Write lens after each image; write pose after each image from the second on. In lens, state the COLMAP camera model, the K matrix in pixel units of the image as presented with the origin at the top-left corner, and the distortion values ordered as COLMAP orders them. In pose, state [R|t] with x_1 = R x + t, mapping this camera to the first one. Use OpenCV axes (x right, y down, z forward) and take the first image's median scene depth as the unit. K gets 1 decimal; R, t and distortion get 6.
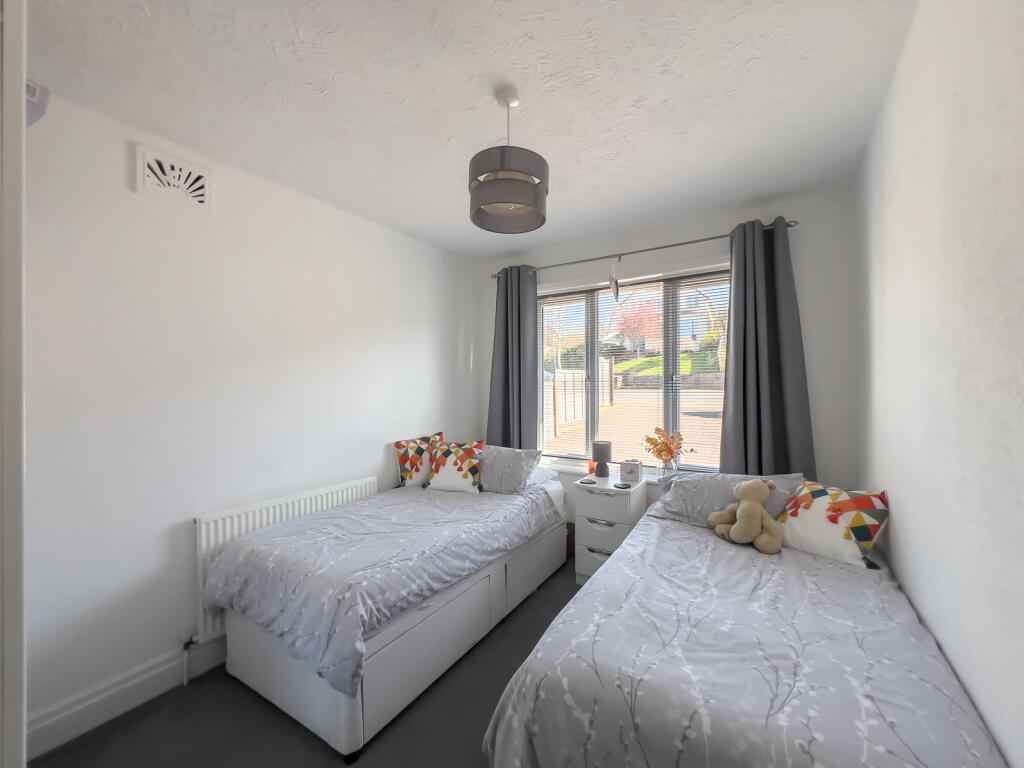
lens RADIAL K [[414.1, 0, 507.2], [0, 414.1, 386.0], [0, 0, 1]] dist [0.000761, 0.000866]
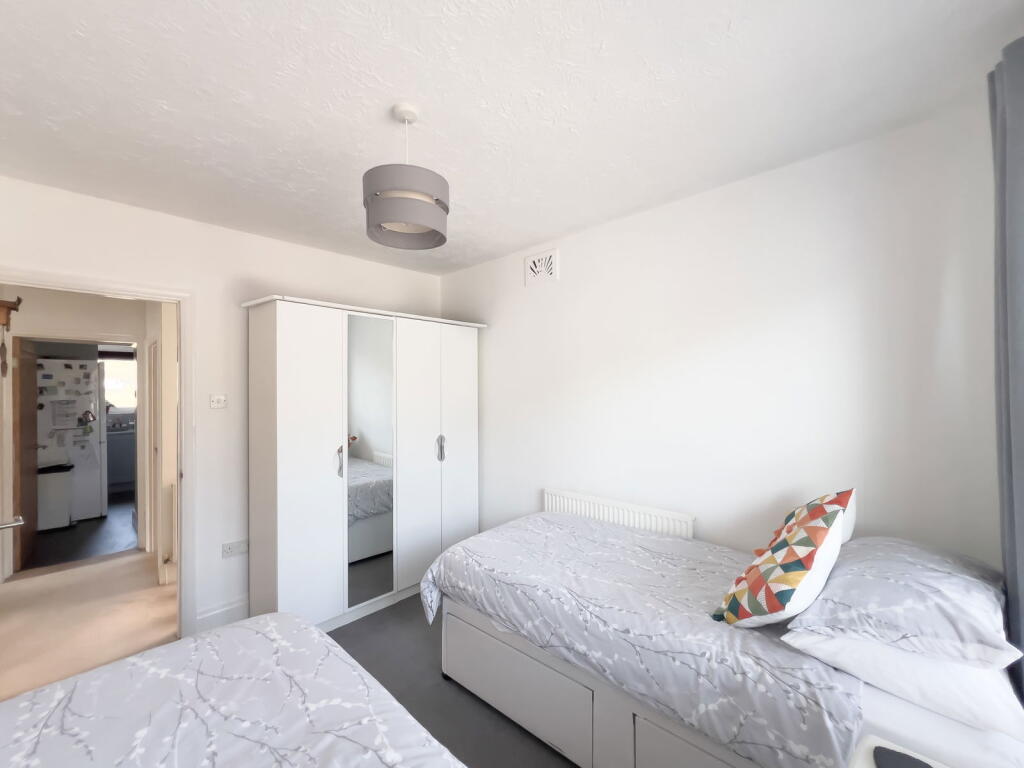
lens RADIAL K [[414.1, 0, 507.3], [0, 414.1, 393.0], [0, 0, 1]] dist [0.000761, 0.000866]
pose [[-0.211388, -0.003256, -0.977397, 0.745300], [0.026582, 0.999605, -0.009079, -0.018013], [0.977041, -0.027901, -0.211218, 1.208290]]
